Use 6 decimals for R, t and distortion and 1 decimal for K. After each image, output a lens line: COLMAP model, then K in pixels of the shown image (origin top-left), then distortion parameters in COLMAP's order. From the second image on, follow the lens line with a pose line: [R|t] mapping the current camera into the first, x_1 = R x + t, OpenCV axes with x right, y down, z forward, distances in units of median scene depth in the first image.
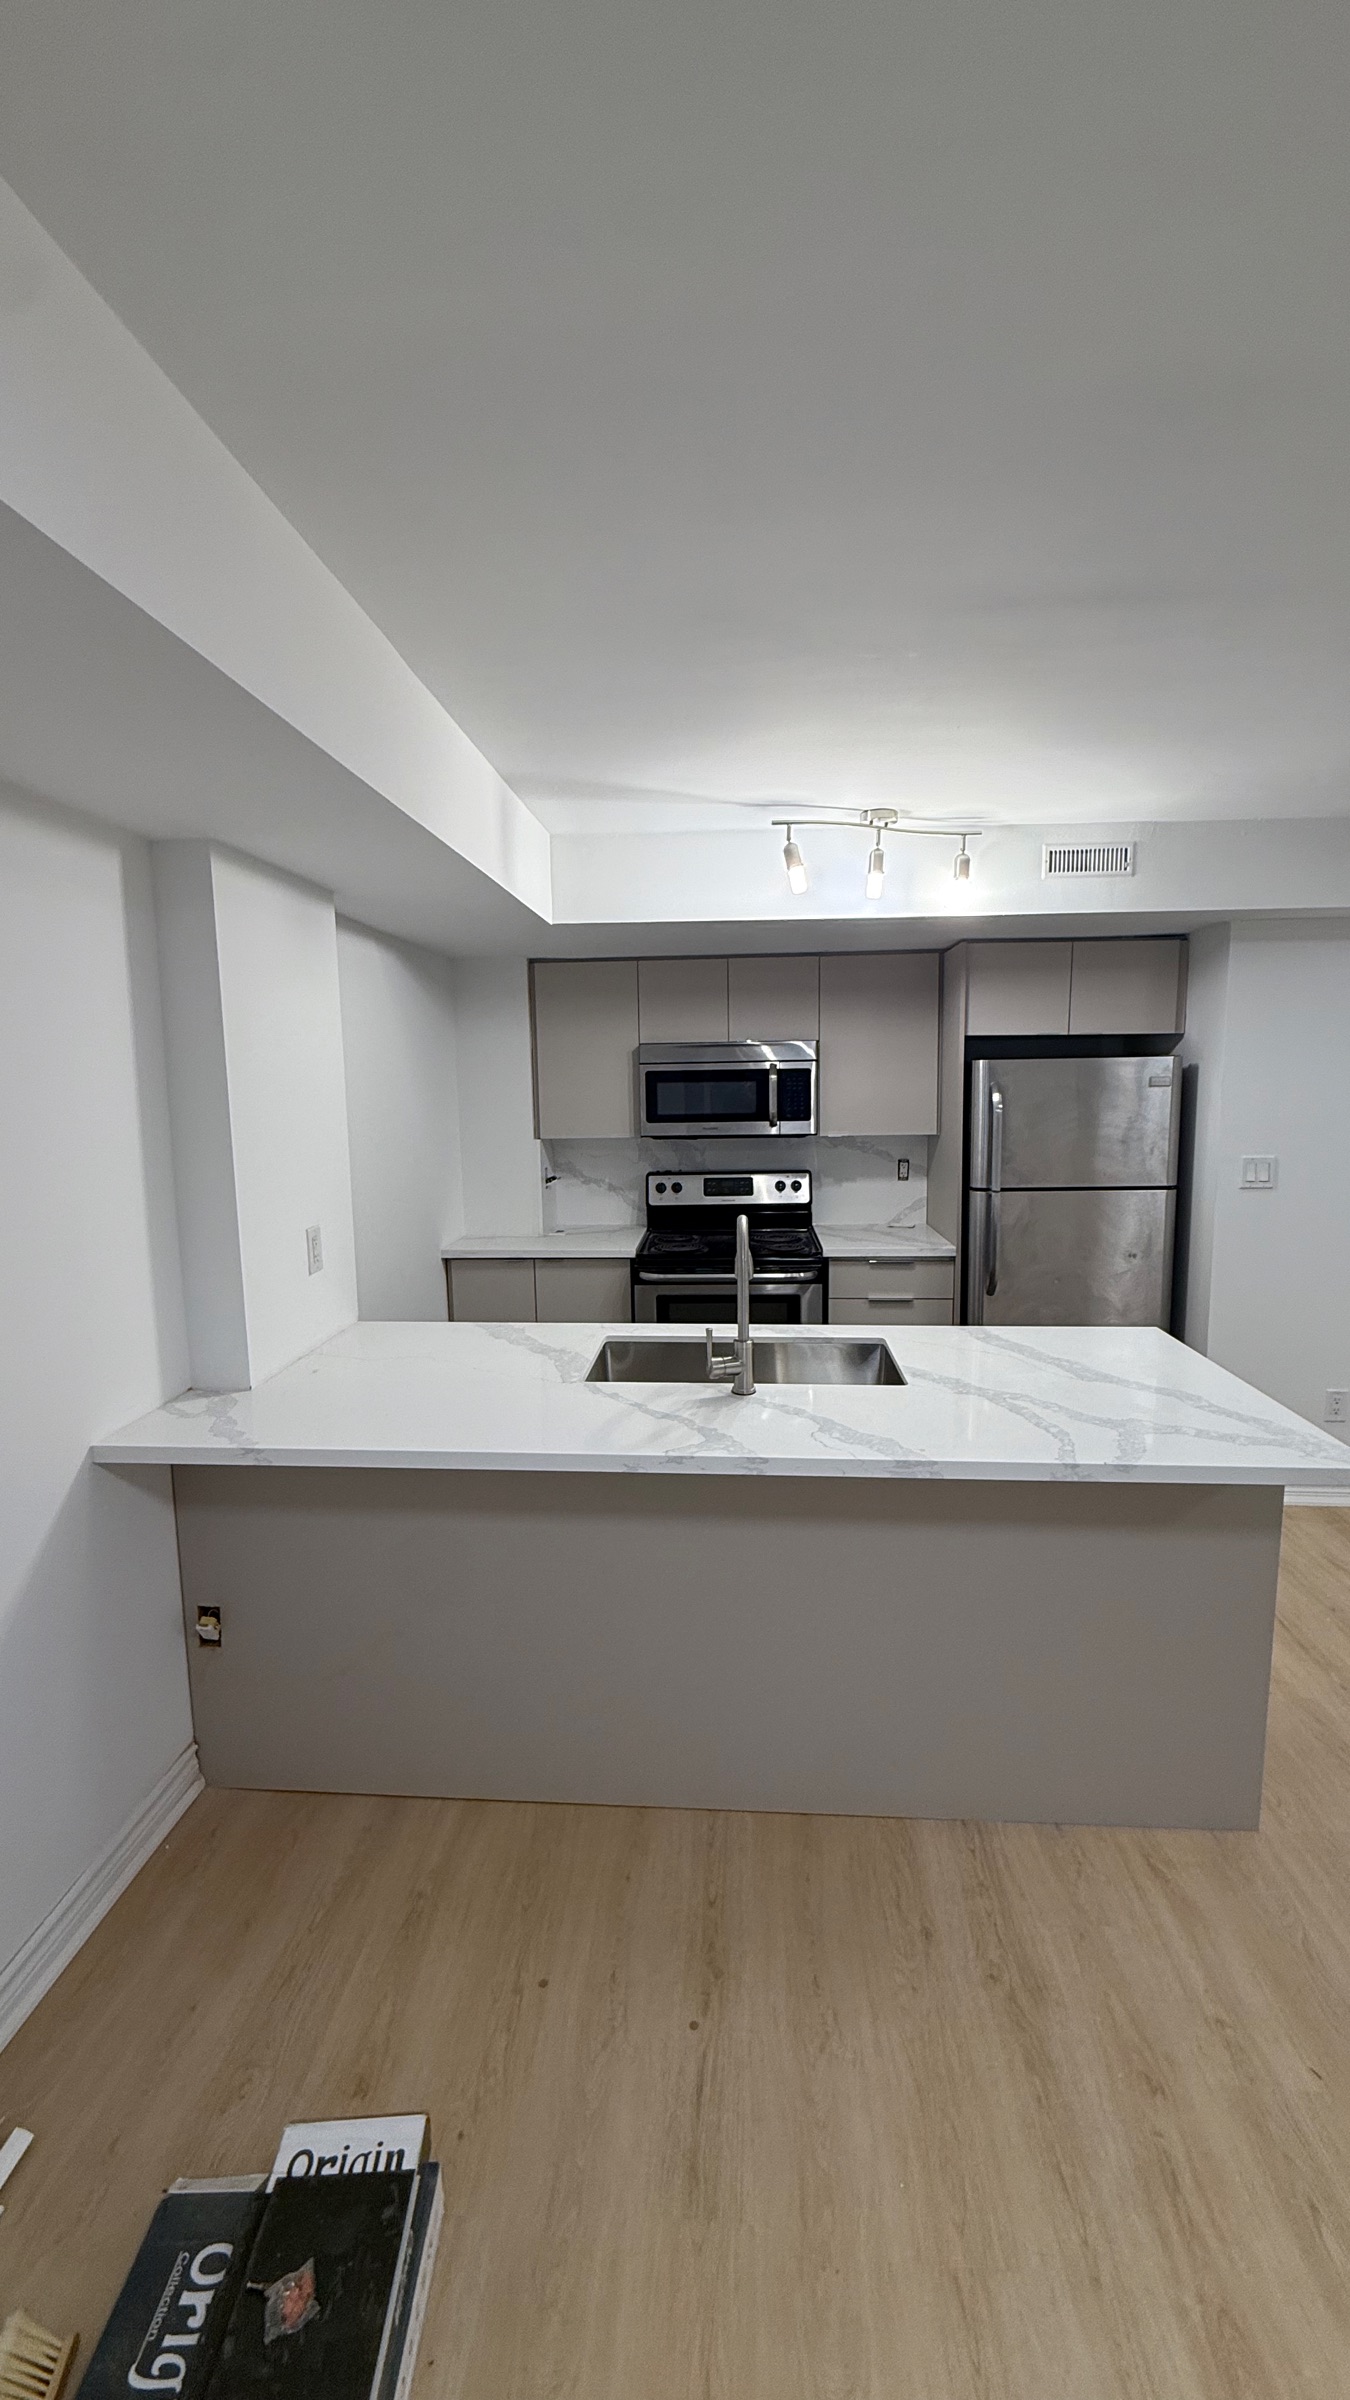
lens RADIAL K [[952.9, 0, 676.1], [0, 952.9, 1188.4], [0, 0, 1]] dist [-0.002775, 0.000549]
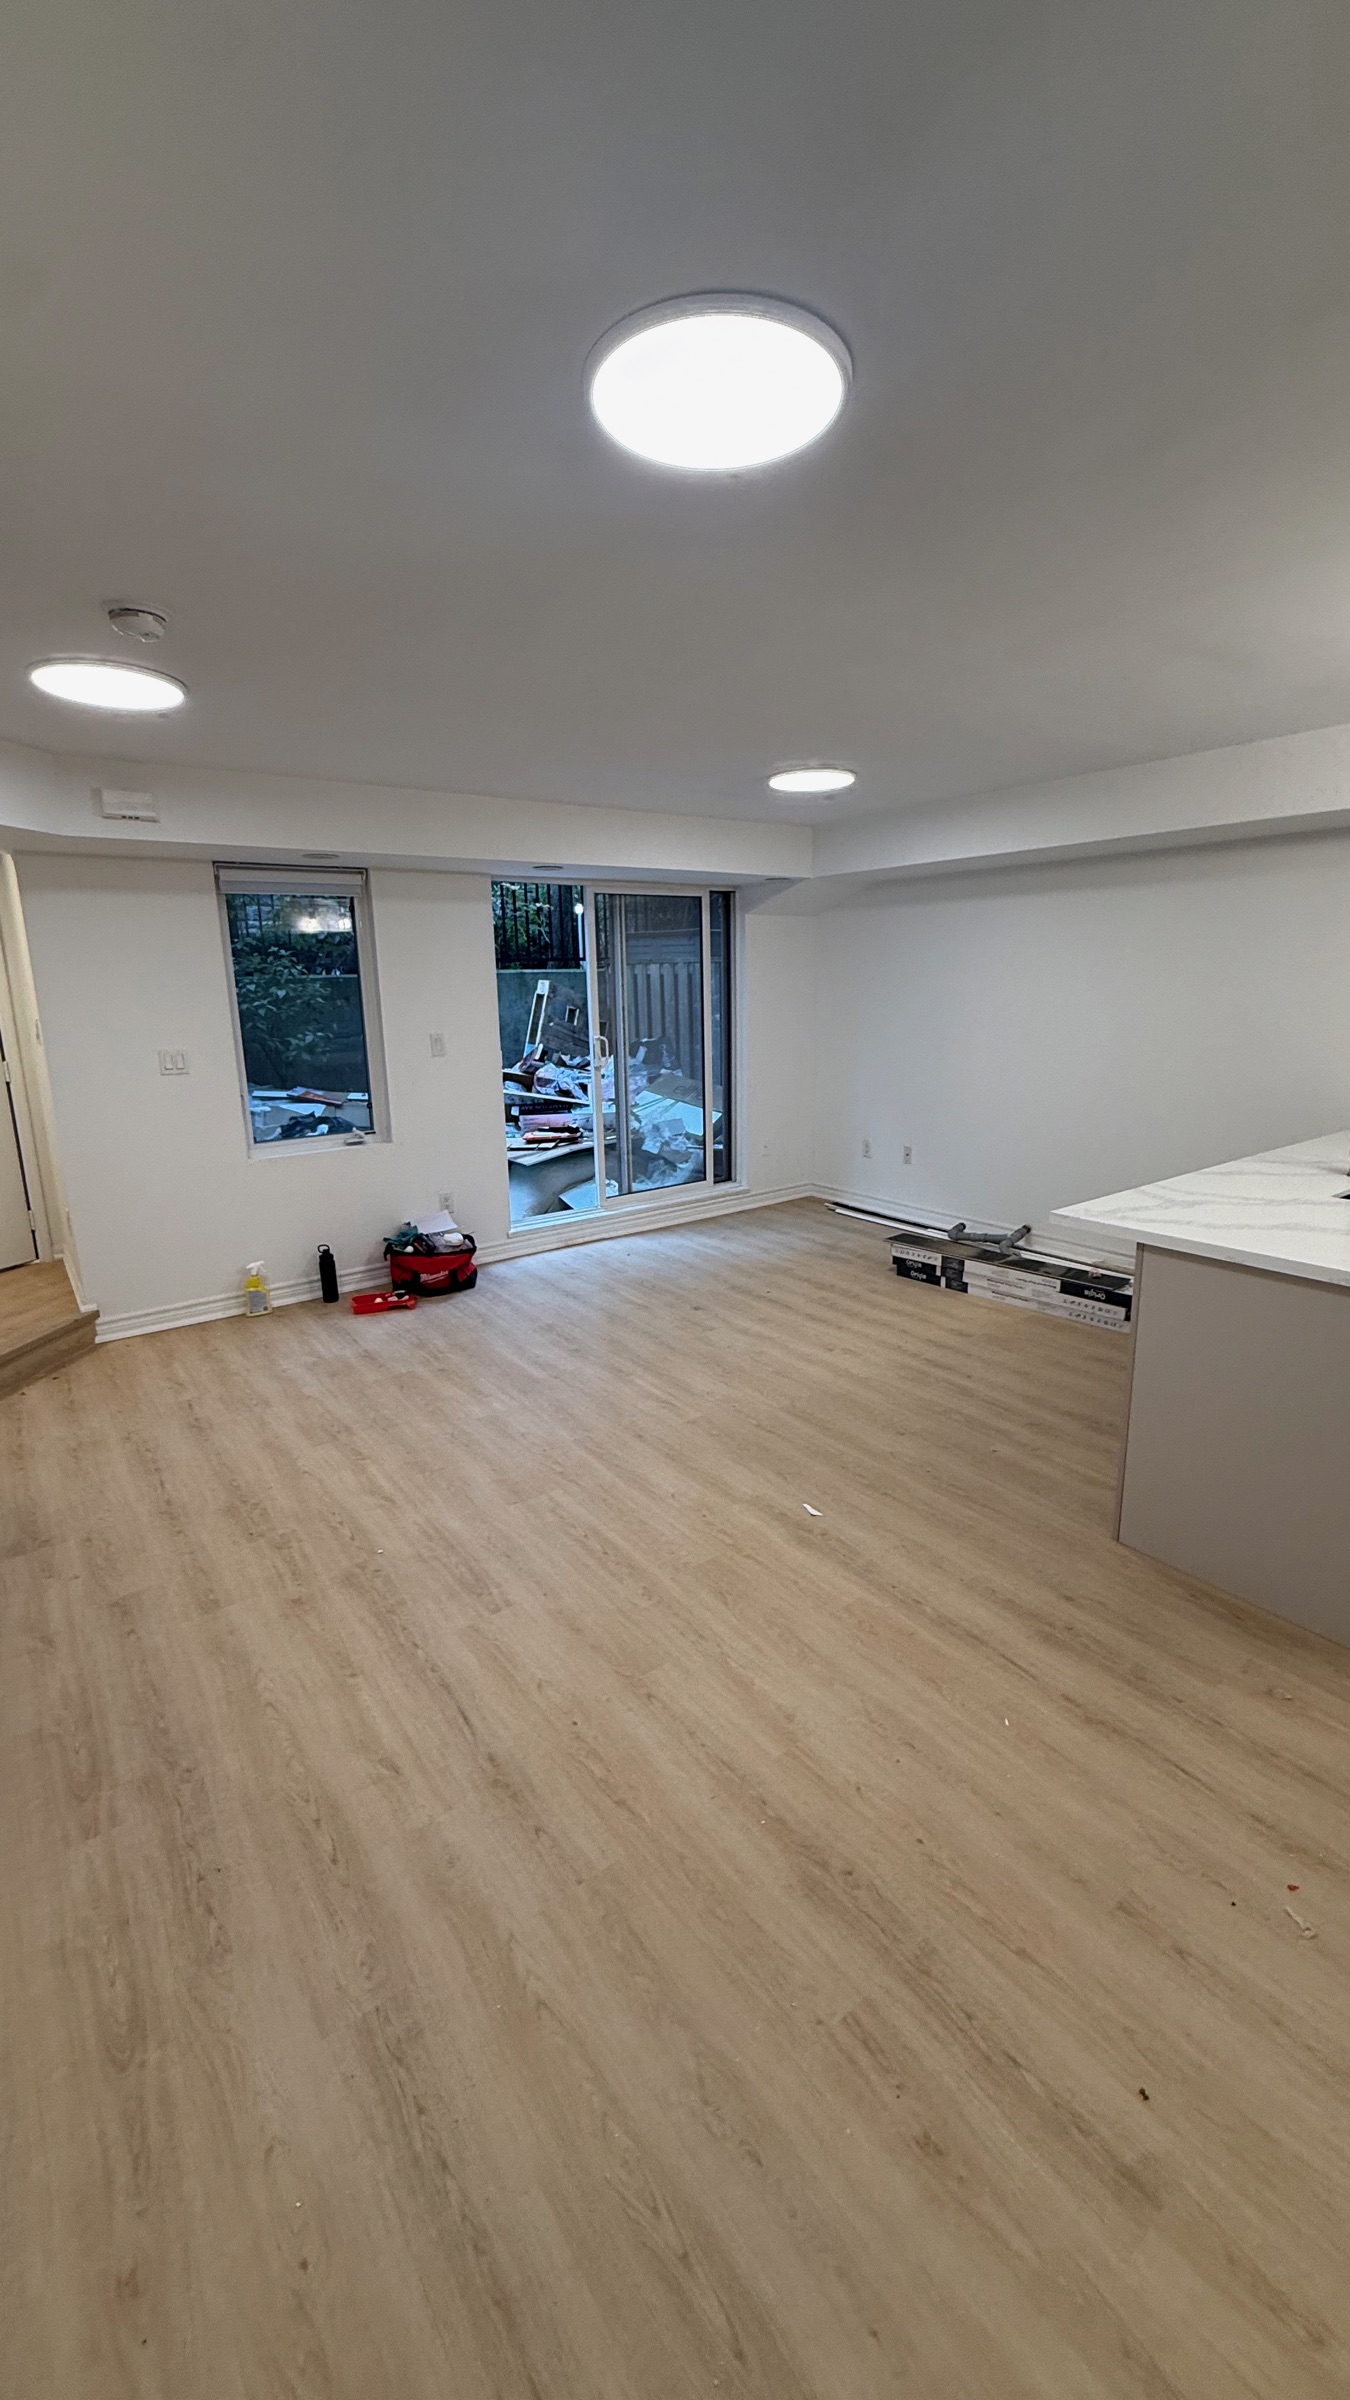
lens RADIAL K [[952.9, 0, 678.0], [0, 952.9, 1187.4], [0, 0, 1]] dist [-0.002775, 0.000549]
pose [[-0.758010, 0.167848, -0.630276, 1.751022], [-0.048820, 0.949010, 0.311444, -0.166276], [0.650413, 0.266848, -0.711165, 1.360300]]
